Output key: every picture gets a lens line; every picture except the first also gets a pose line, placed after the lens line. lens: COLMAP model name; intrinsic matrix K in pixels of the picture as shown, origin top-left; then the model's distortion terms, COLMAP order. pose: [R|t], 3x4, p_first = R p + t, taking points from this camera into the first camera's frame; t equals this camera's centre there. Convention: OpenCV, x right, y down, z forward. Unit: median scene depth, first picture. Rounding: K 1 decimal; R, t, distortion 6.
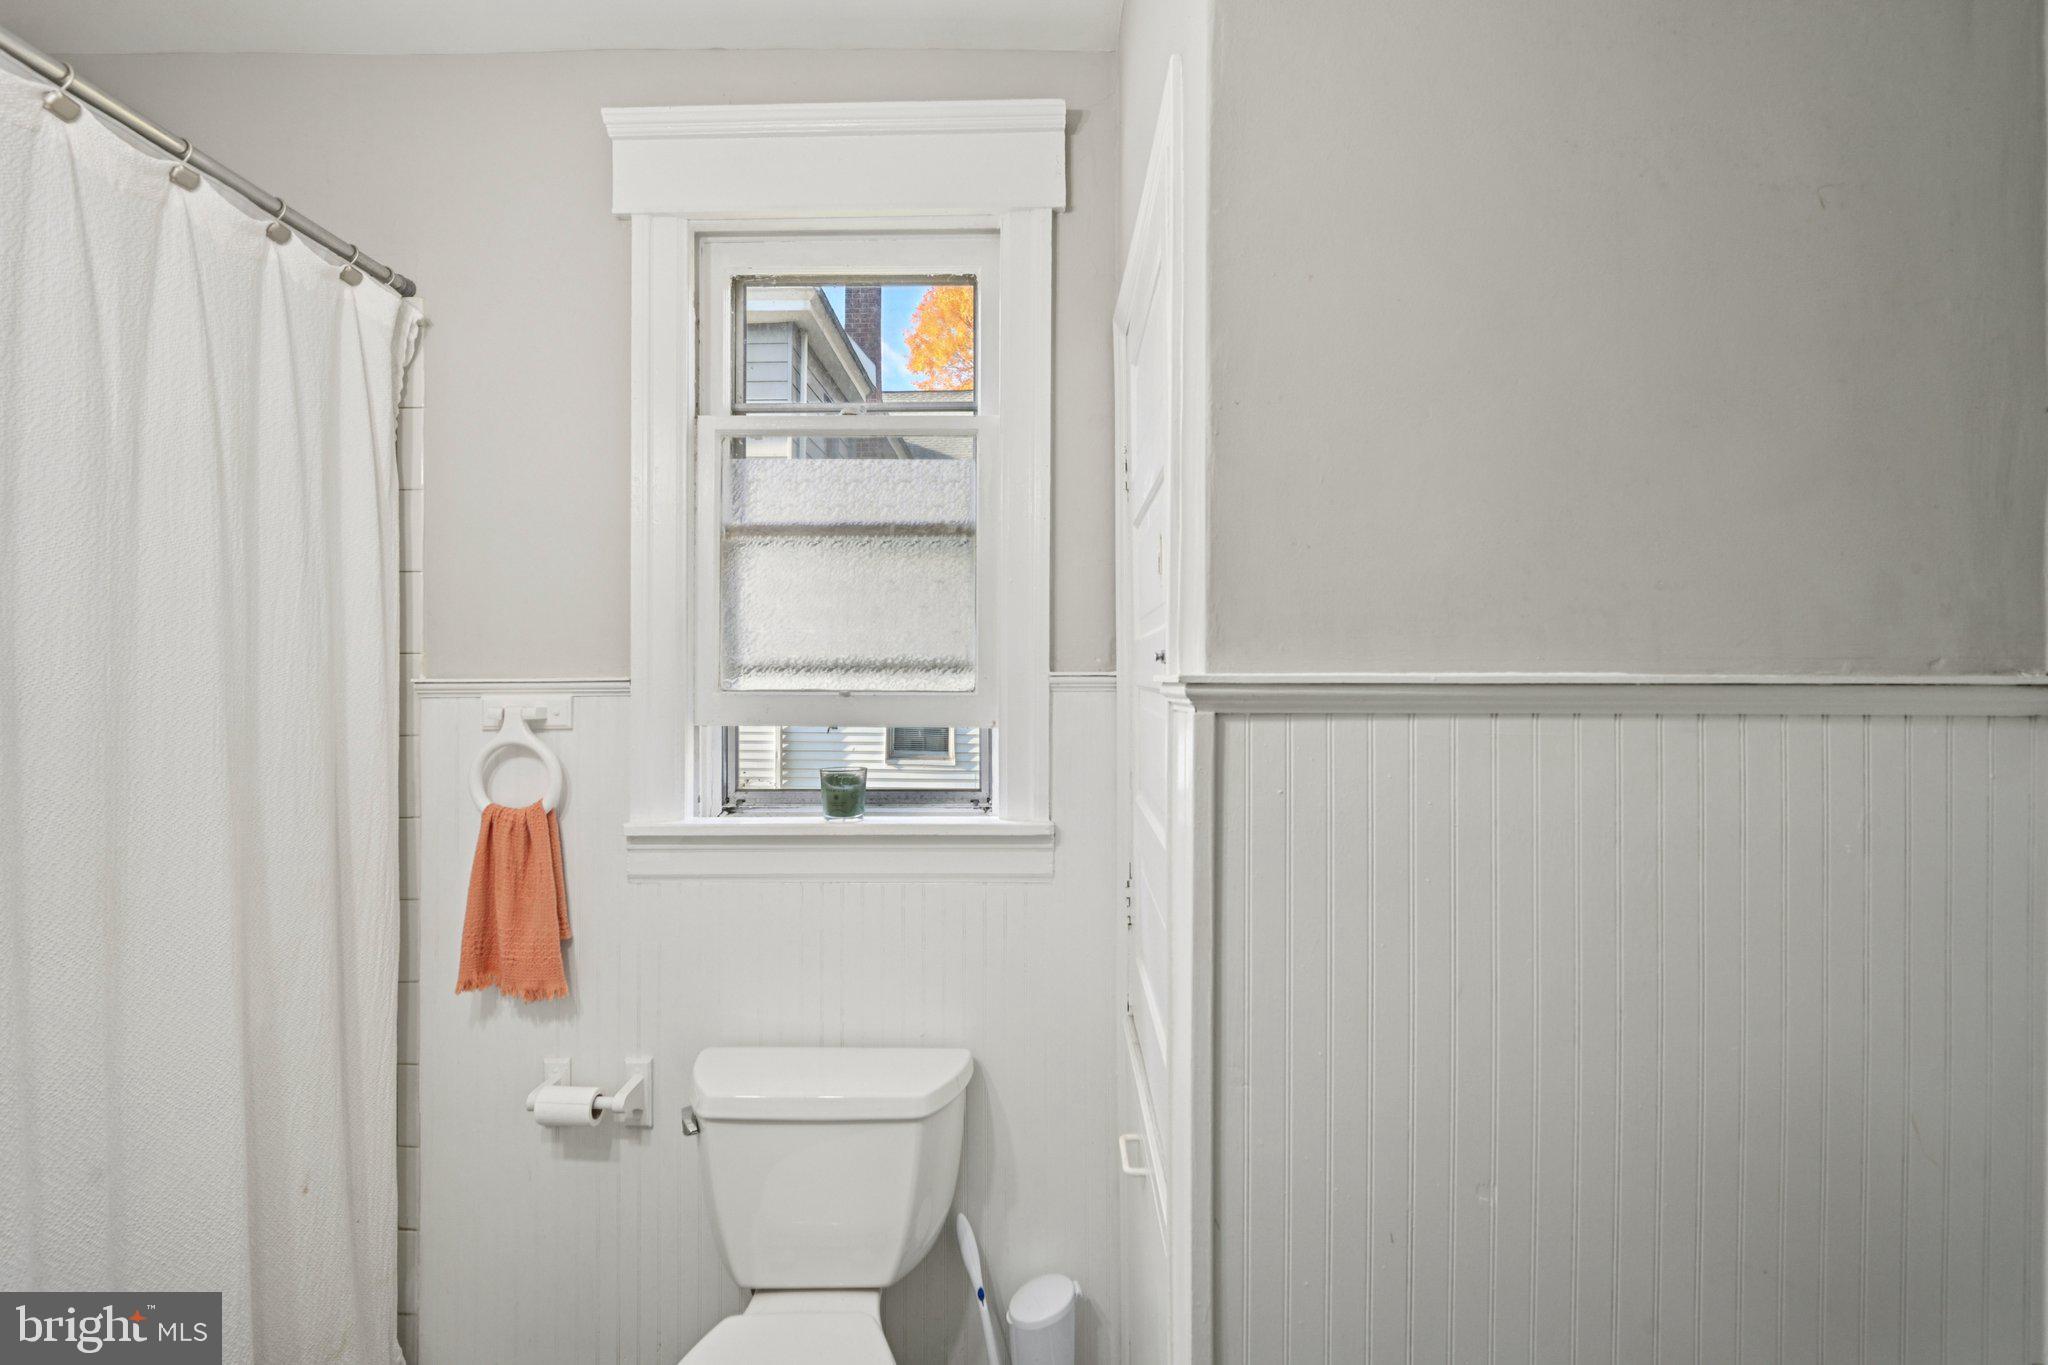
lens RADIAL K [[913.1, 0, 1017.5], [0, 913.1, 674.9], [0, 0, 1]] dist [-0.000856, 0.000342]
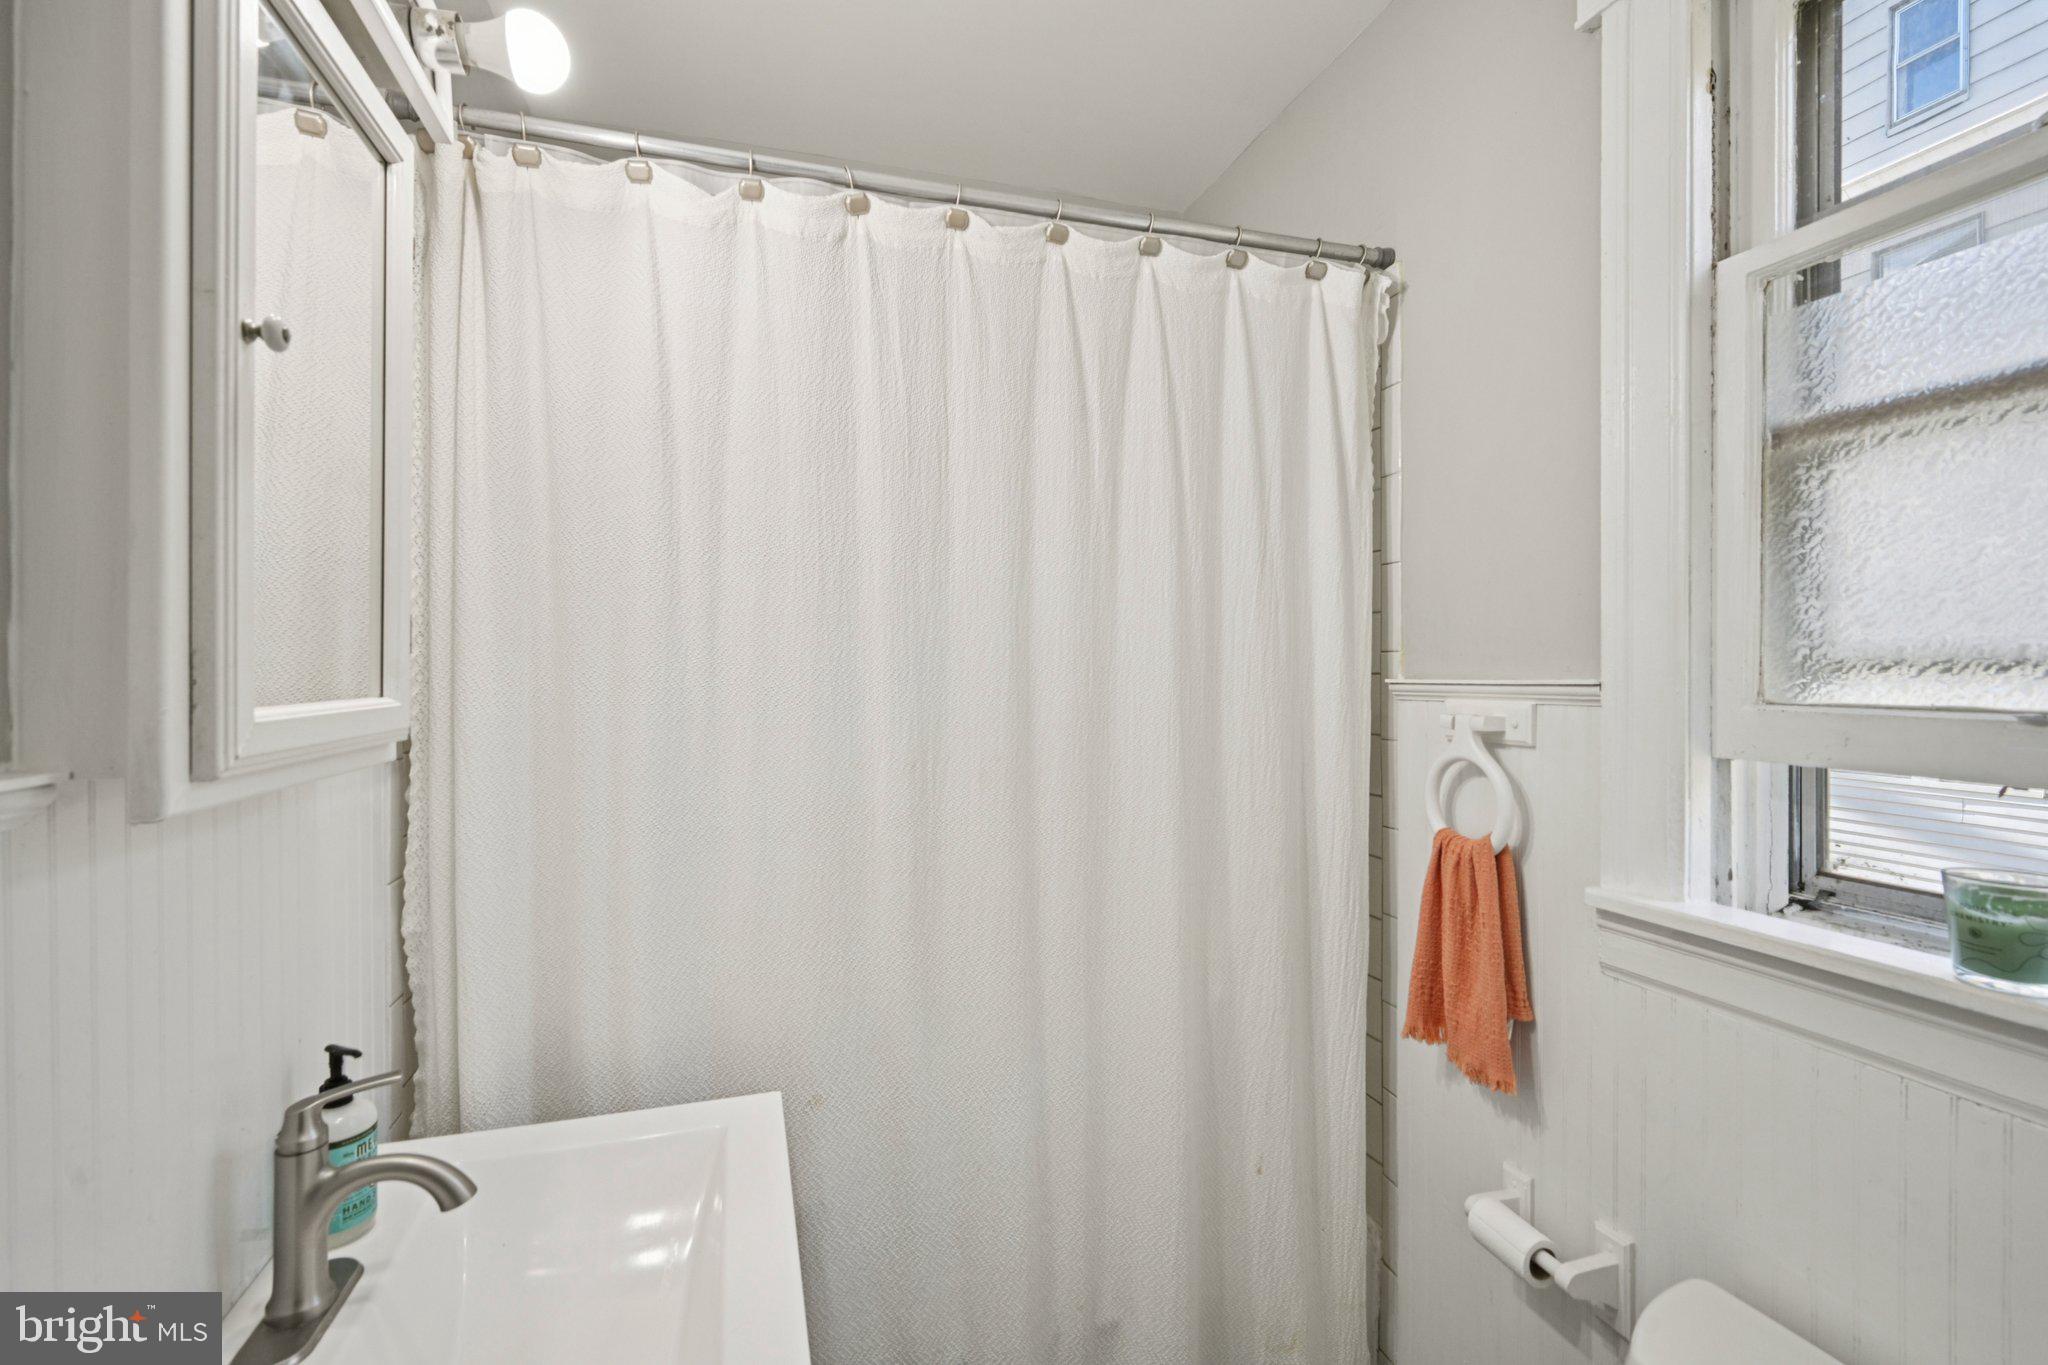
lens RADIAL K [[913.1, 0, 1017.5], [0, 913.1, 674.9], [0, 0, 1]] dist [-0.000856, 0.000342]
pose [[0.297344, 0.005284, -0.954756, 0.109546], [0.000703, 0.999983, 0.005754, -0.005543], [0.954770, -0.002382, 0.297336, 0.367383]]
